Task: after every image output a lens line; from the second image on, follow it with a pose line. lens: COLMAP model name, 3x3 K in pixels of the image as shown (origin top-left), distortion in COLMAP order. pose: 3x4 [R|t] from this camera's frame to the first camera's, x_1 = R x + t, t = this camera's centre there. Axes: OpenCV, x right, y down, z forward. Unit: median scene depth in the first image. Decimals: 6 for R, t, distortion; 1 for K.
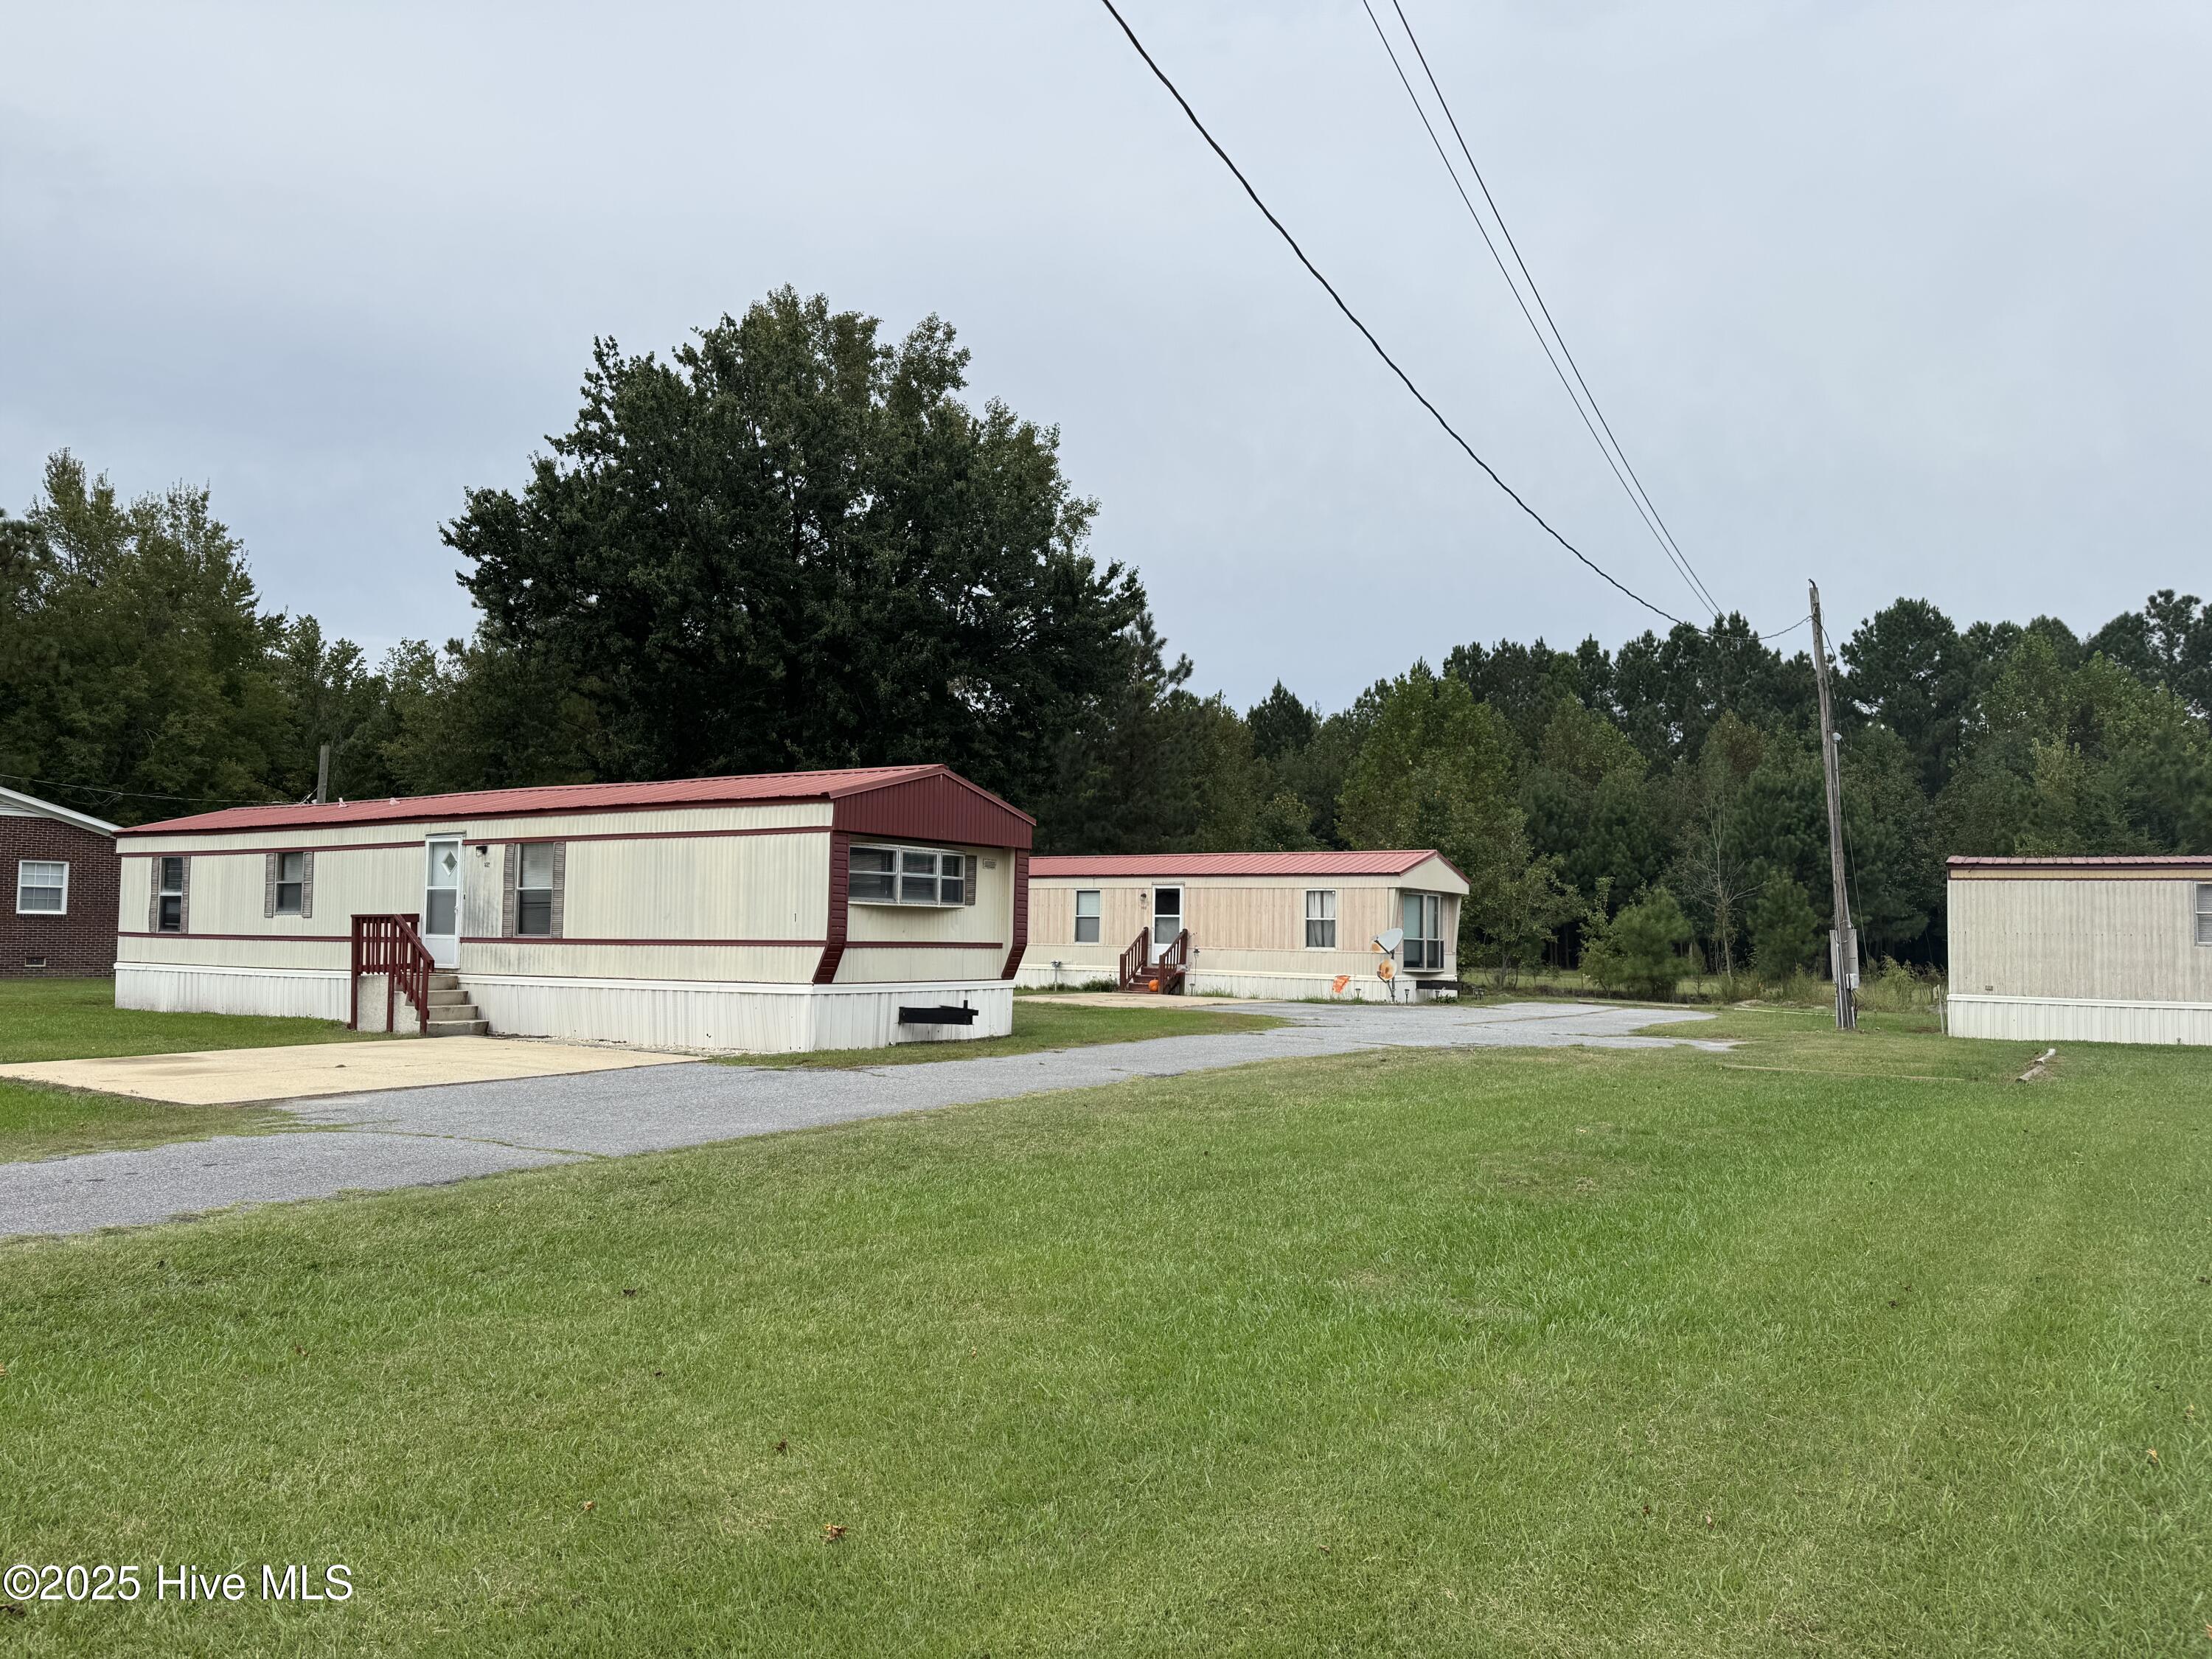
lens RADIAL K [[1552.3, 0, 1095.0], [0, 1552.3, 826.8], [0, 0, 1]] dist [0.052572, -0.048842]
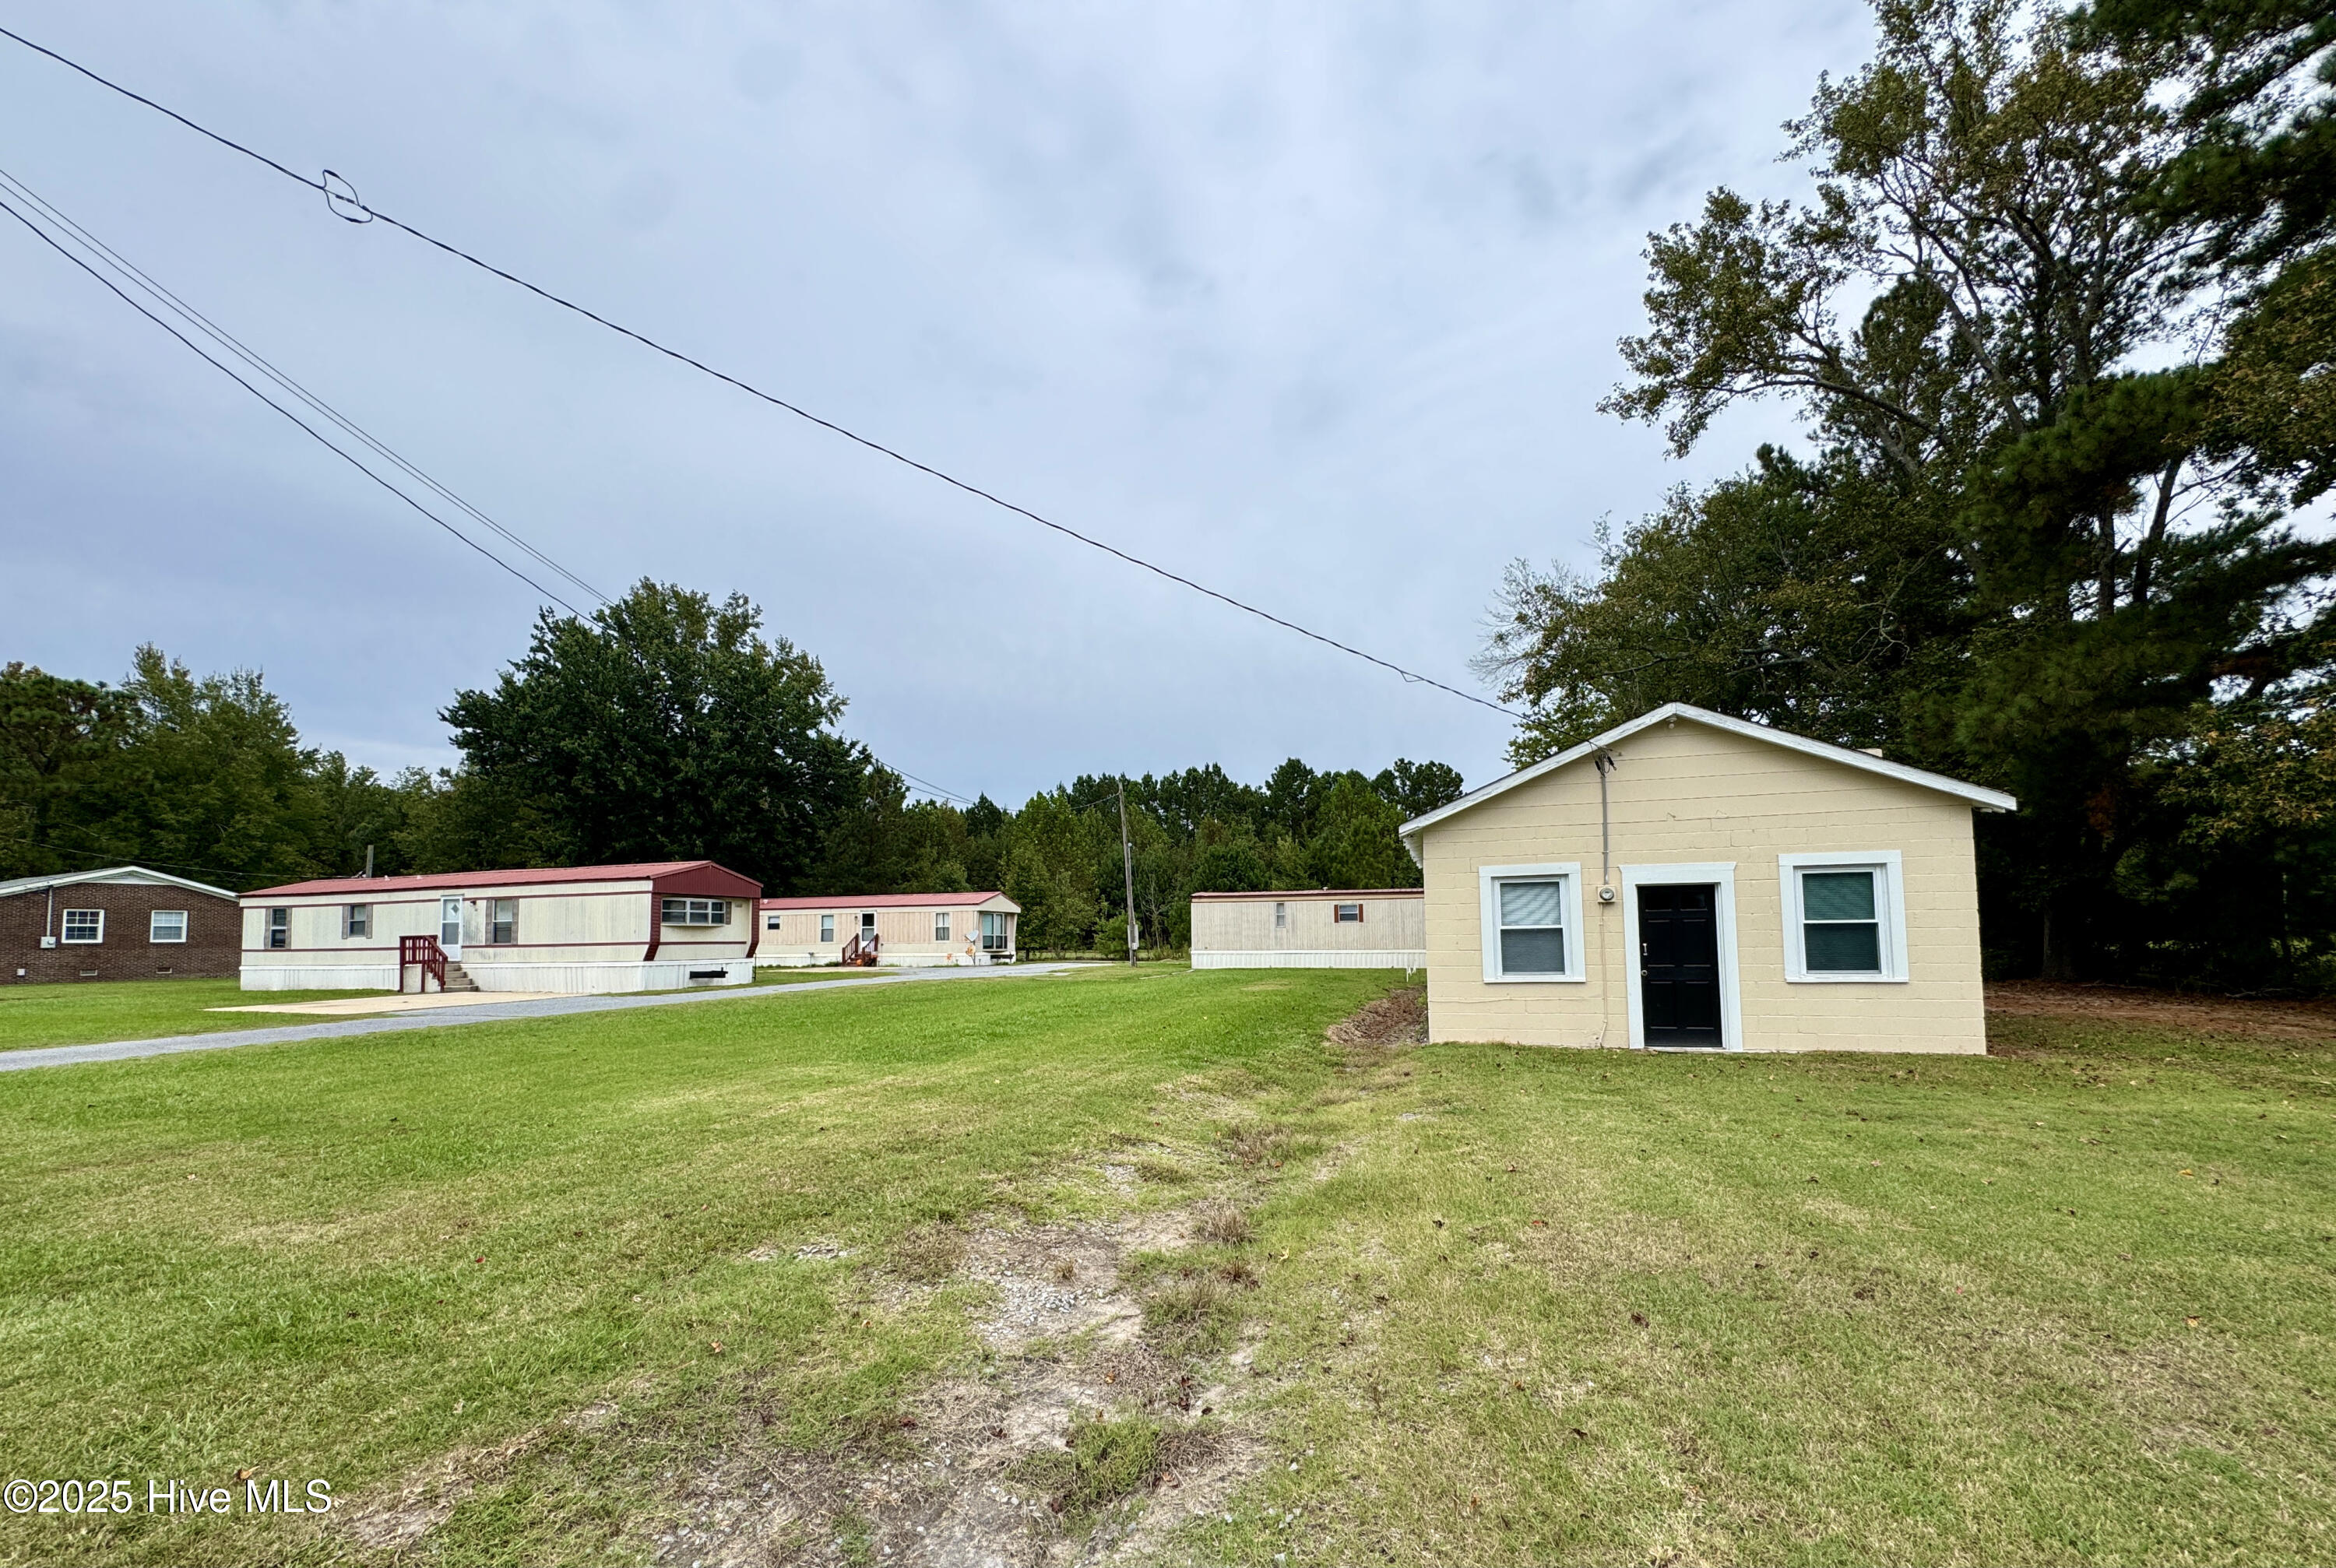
lens RADIAL K [[930.4, 0, 1154.3], [0, 930.4, 869.3], [0, 0, 1]] dist [-0.002287, 0.002825]
pose [[0.964125, -0.008996, 0.265297, 0.067648], [0.009756, 0.999951, -0.001545, -0.008656], [-0.265270, 0.004078, 0.964165, -0.191813]]
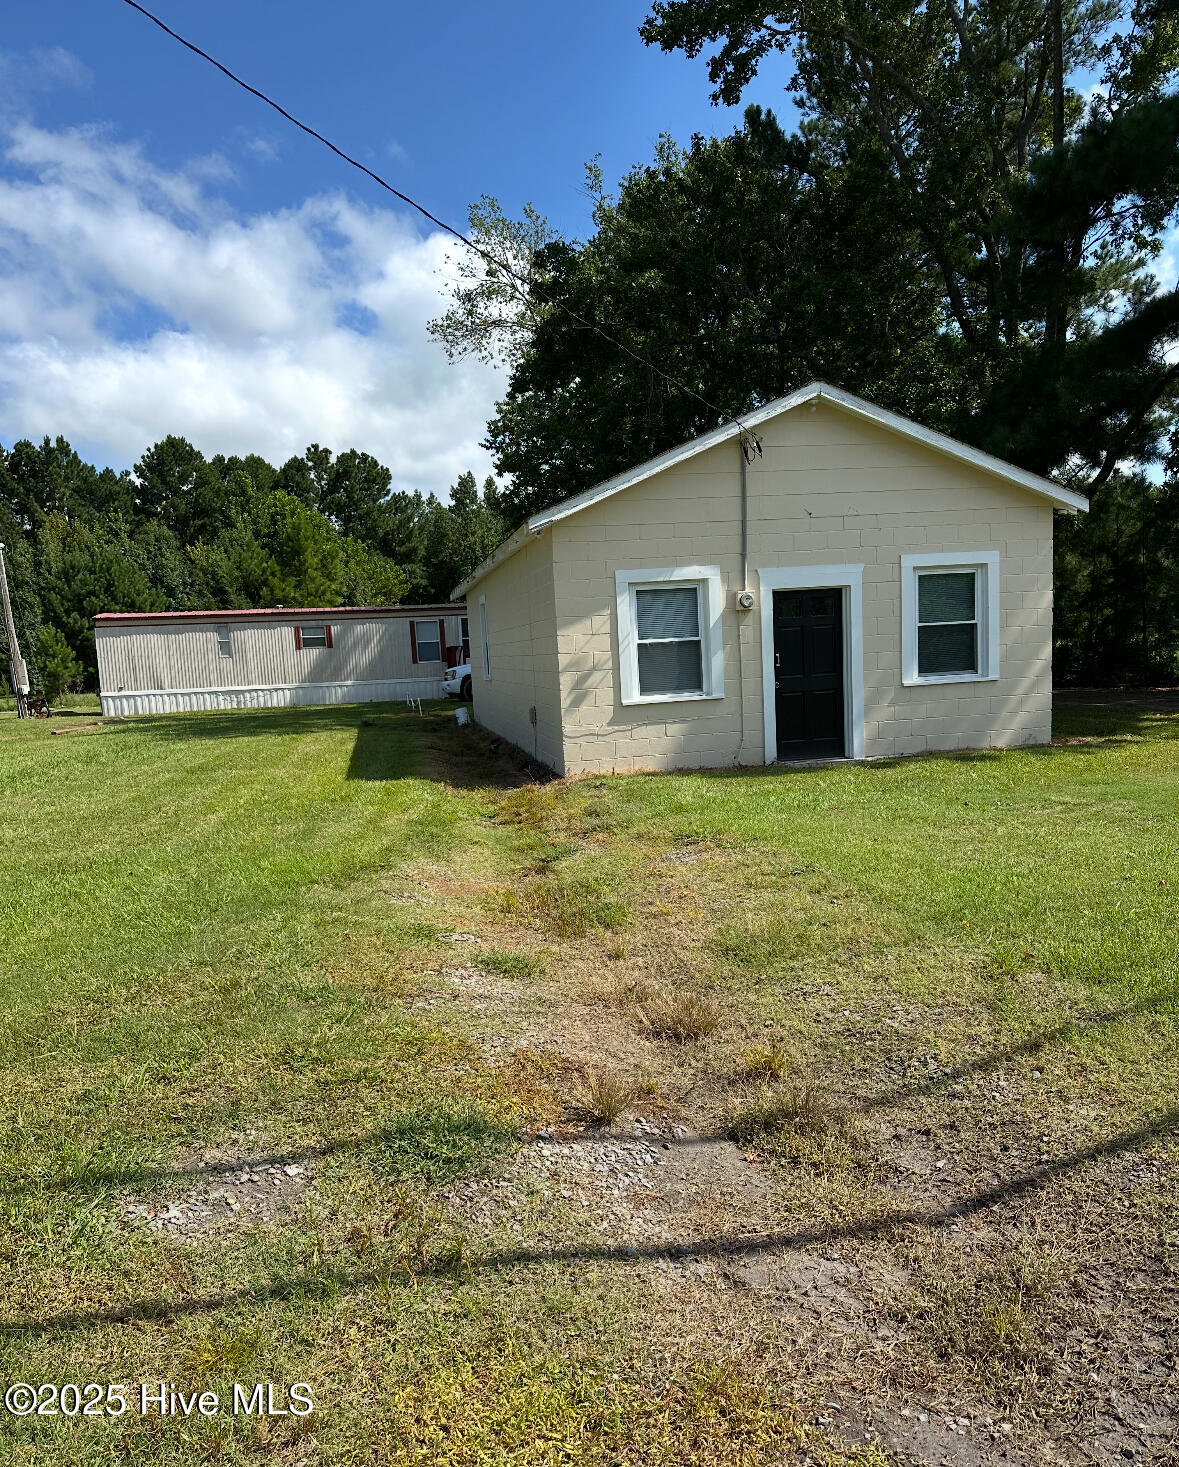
lens RADIAL K [[1134.1, 0, 567.4], [0, 1134.1, 746.5], [0, 0, 1]] dist [0.043579, -0.016394]
pose [[0.724966, -0.109367, 0.680047, 0.028833], [0.014237, 0.989482, 0.143954, -0.006419], [-0.688638, -0.094680, 0.718898, -0.155645]]
